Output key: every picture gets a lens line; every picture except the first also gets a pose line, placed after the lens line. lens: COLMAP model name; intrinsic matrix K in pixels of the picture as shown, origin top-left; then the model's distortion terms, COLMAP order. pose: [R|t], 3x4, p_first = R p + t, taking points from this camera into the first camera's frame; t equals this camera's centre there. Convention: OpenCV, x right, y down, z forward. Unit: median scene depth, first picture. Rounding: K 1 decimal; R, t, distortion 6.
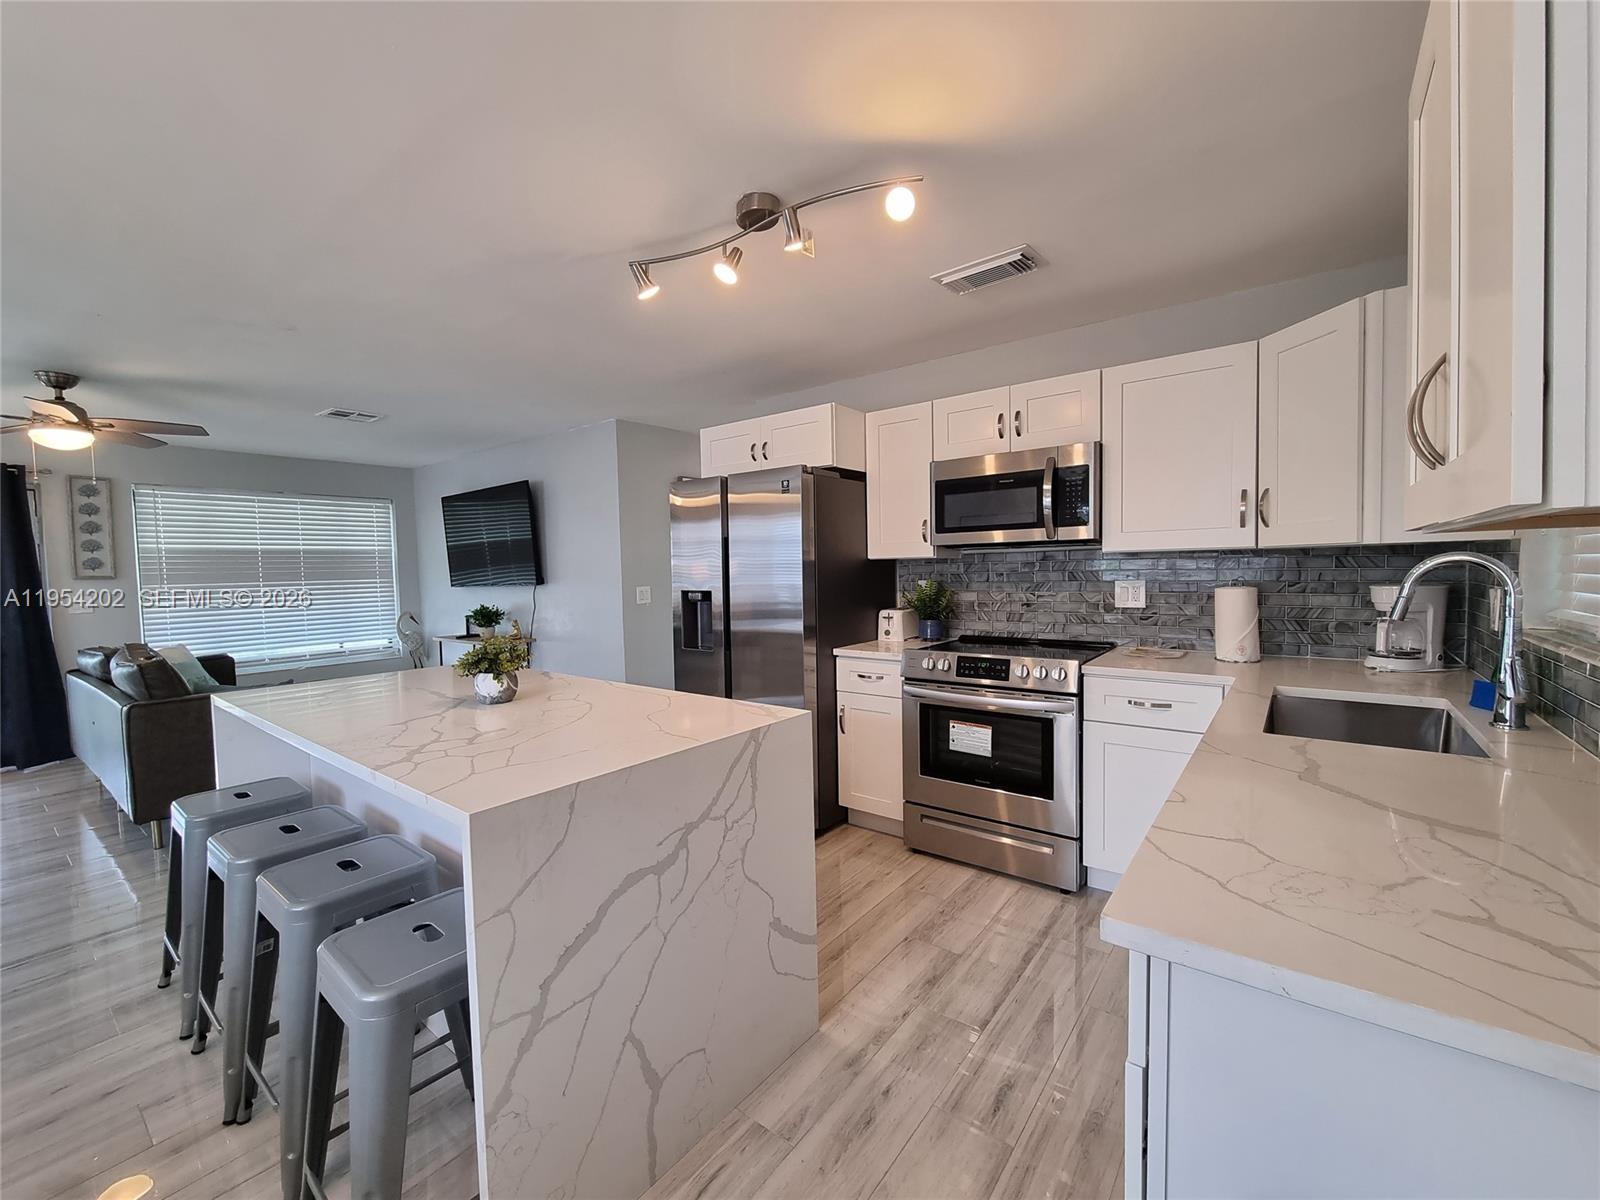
lens RADIAL K [[653.7, 0, 804.9], [0, 653.7, 597.4], [0, 0, 1]] dist [-0.002852, -0.000974]
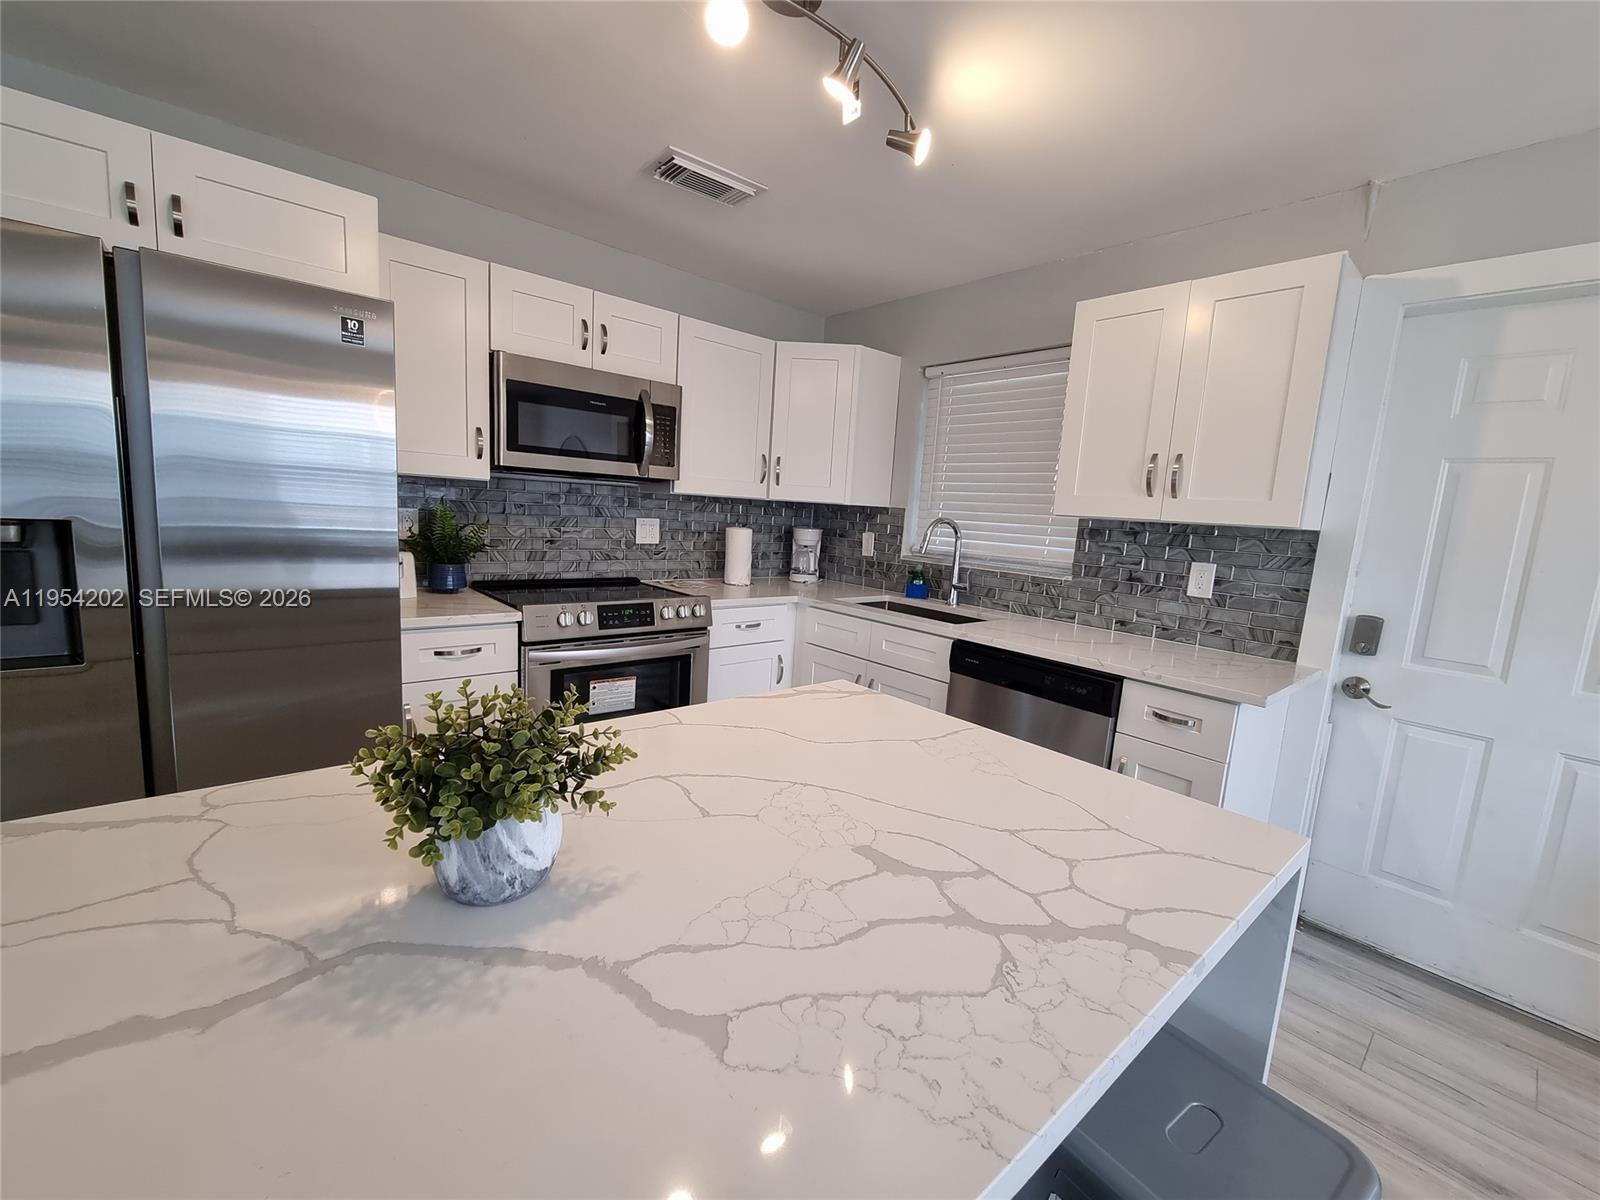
lens RADIAL K [[653.7, 0, 799.6], [0, 653.7, 596.5], [0, 0, 1]] dist [-0.002852, -0.000974]
pose [[0.204068, -0.098450, 0.973994, -0.512080], [-0.021882, 0.994223, 0.105079, -0.016822], [-0.978712, -0.042756, 0.200735, 0.536652]]
